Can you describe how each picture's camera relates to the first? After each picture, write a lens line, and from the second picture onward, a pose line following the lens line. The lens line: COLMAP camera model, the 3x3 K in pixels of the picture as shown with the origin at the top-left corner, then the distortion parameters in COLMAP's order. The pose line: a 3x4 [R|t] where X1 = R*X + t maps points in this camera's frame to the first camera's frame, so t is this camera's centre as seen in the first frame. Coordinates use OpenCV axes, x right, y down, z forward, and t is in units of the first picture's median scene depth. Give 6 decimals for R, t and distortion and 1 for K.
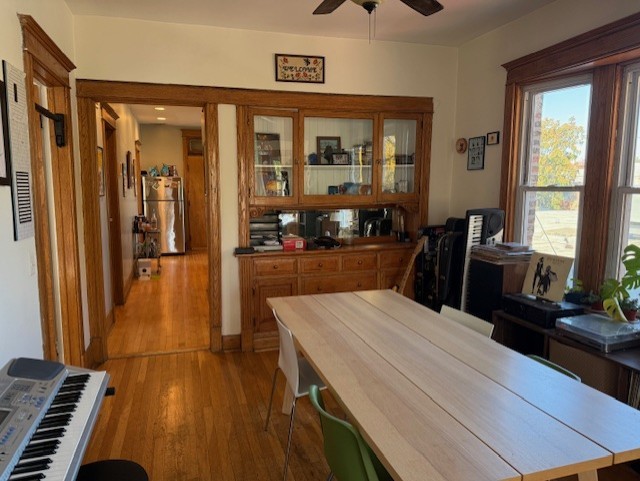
lens RADIAL K [[450.2, 0, 317.9], [0, 450.2, 240.0], [0, 0, 1]] dist [0.045351, -0.064611]
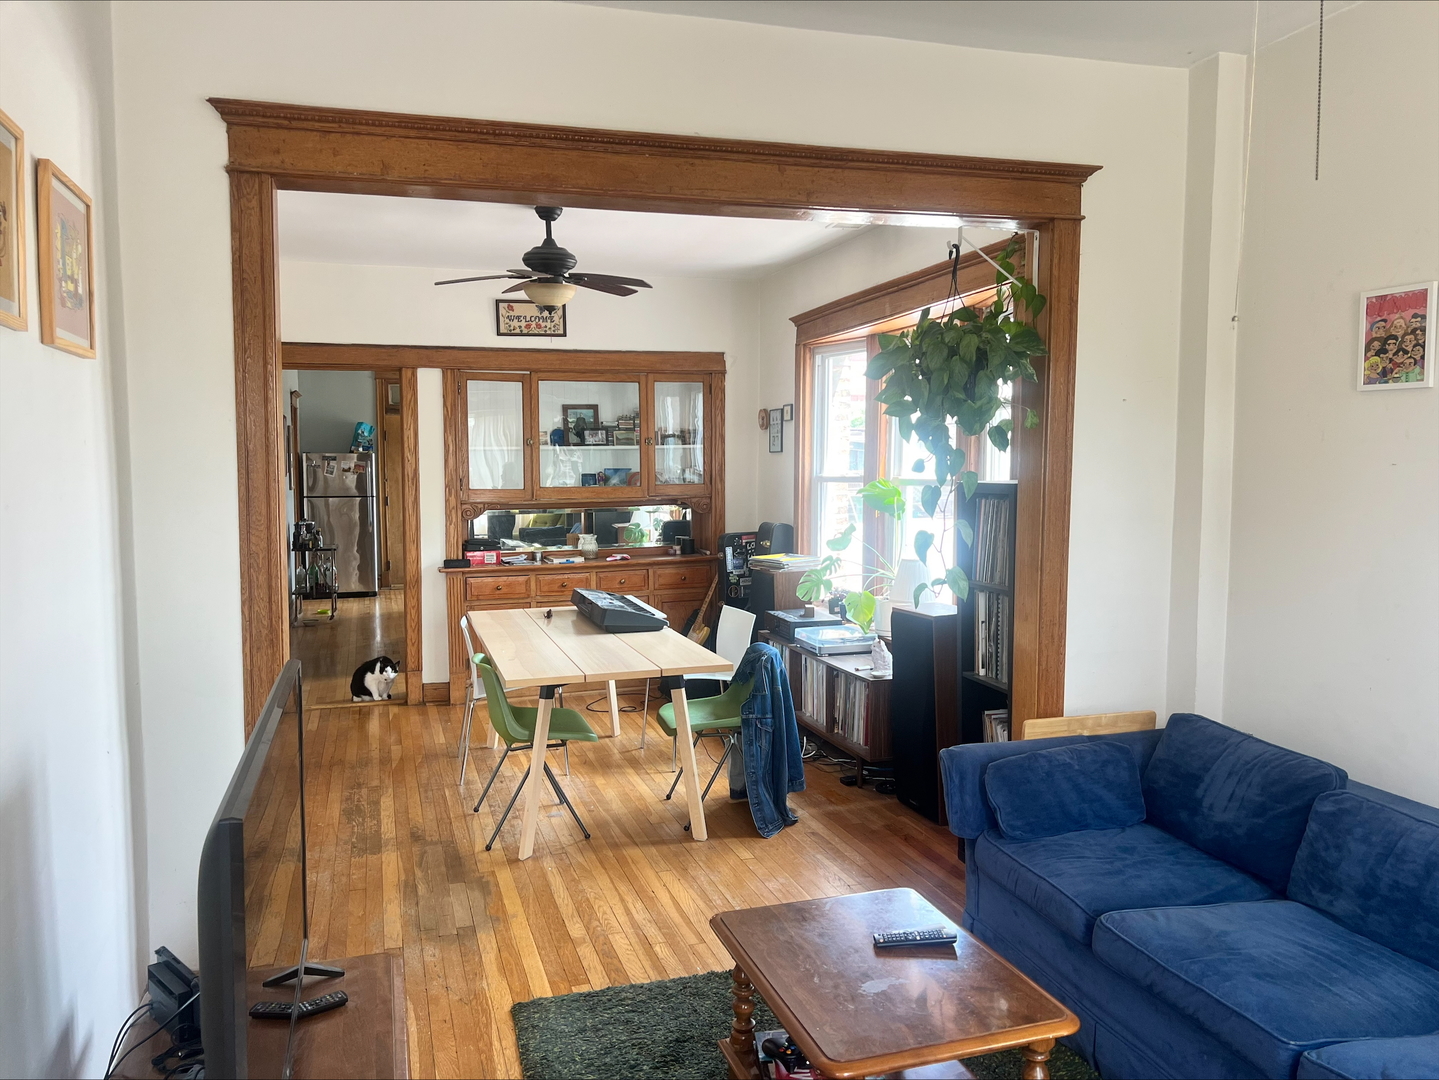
lens RADIAL K [[1086.9, 0, 743.3], [0, 1086.9, 546.3], [0, 0, 1]] dist [0.019658, -0.023059]
pose [[0.999544, -0.003330, 0.030023, 0.244979], [0.004565, 0.999142, -0.041163, 0.067799], [-0.029860, 0.041281, 0.998701, -0.750712]]
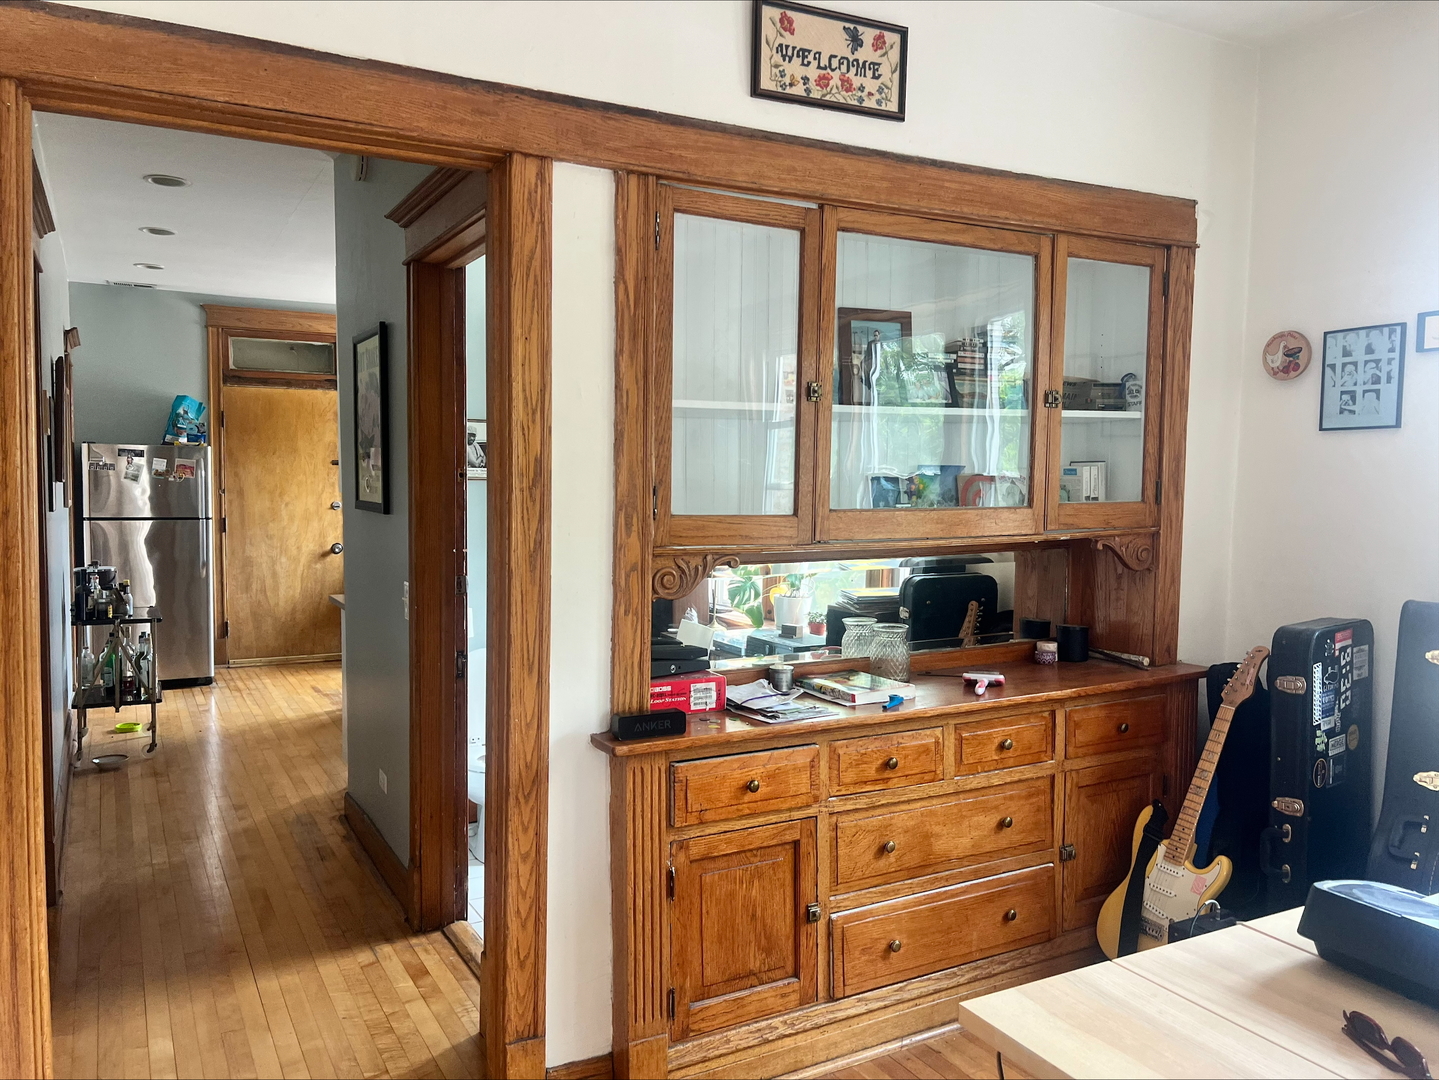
lens RADIAL K [[1086.9, 0, 693.5], [0, 1086.9, 535.4], [0, 0, 1]] dist [0.019658, -0.023059]
pose [[0.981762, -0.002112, 0.190104, -0.241871], [0.014439, 0.997879, -0.063482, -0.044022], [-0.189567, 0.065069, 0.979709, 0.365469]]
